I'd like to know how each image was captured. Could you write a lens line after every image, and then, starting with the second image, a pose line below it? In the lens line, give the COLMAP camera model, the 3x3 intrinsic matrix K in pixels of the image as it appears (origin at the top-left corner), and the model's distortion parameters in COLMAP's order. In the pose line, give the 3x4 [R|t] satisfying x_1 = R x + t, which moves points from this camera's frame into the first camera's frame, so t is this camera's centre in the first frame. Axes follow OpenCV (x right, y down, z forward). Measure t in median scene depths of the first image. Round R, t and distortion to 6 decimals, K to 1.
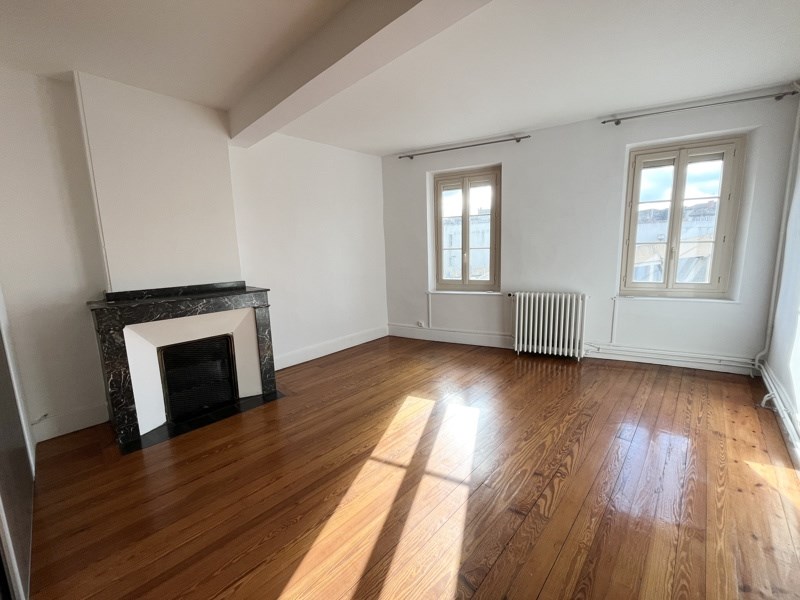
lens RADIAL K [[320.5, 0, 400.9], [0, 320.5, 299.0], [0, 0, 1]] dist [-0.016677, 0.000544]
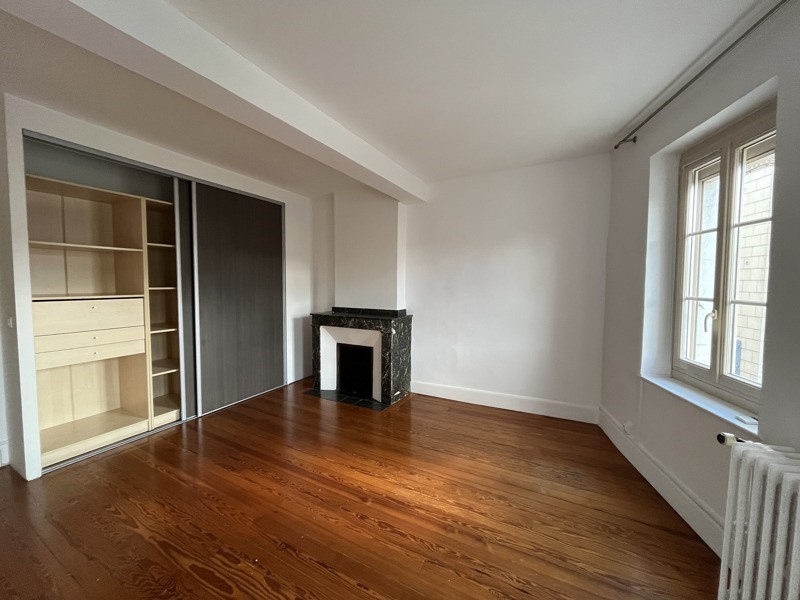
lens RADIAL K [[320.5, 0, 400.8], [0, 320.5, 298.7], [0, 0, 1]] dist [-0.016677, 0.000544]
pose [[0.257192, 0.081438, -0.962923, 0.746420], [-0.158176, 0.986551, 0.041188, -0.161482], [0.953327, 0.141718, 0.266615, 0.698761]]
